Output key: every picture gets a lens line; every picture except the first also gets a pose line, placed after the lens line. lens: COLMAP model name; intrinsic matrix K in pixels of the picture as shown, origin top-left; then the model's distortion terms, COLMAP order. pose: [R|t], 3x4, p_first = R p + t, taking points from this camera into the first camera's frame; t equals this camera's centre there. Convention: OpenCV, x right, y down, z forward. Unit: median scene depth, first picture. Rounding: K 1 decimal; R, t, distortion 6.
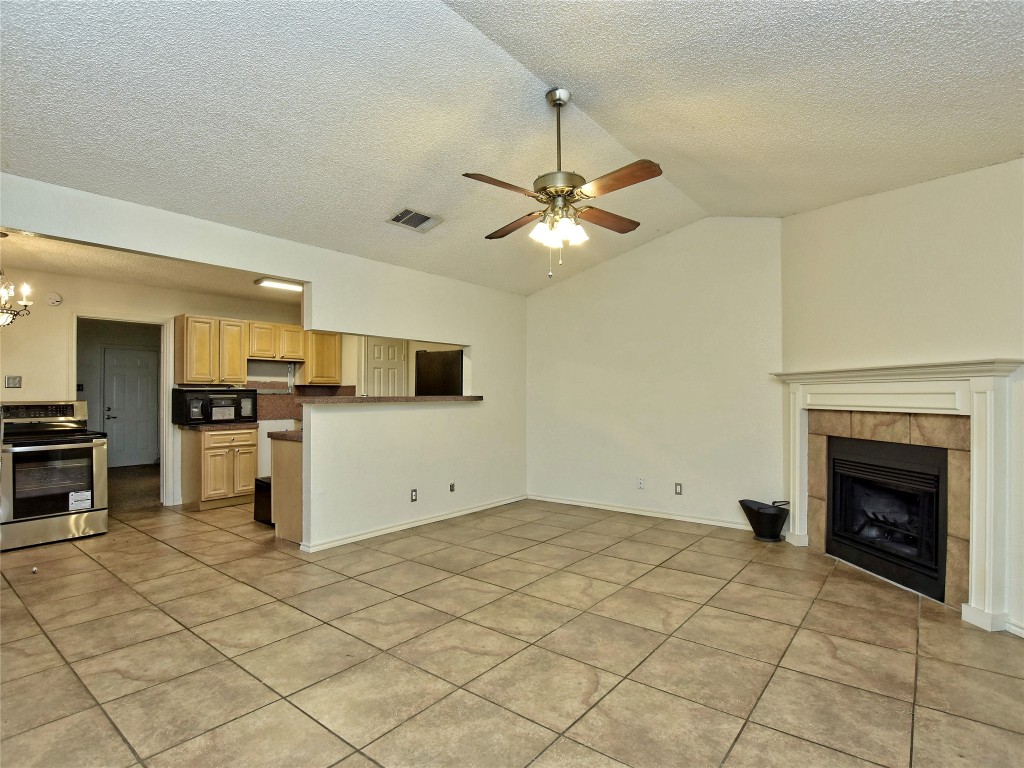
lens RADIAL K [[518.8, 0, 512.0], [0, 518.8, 384.0], [0, 0, 1]] dist [0.000184, -0.000042]
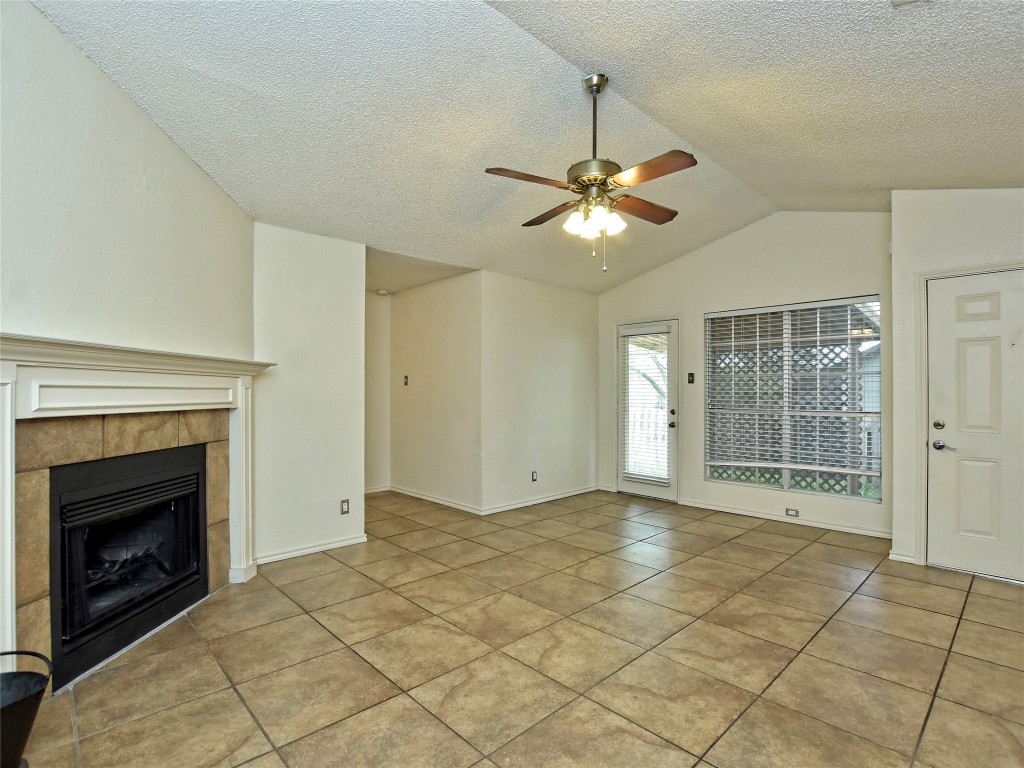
lens RADIAL K [[503.3, 0, 495.9], [0, 503.3, 387.1], [0, 0, 1]] dist [-0.000974, 0.000124]
pose [[-0.985906, -0.003943, 0.167253, 0.108704], [-0.009447, 0.999439, -0.032128, 0.040089], [-0.167032, -0.033255, -0.985390, 1.836049]]
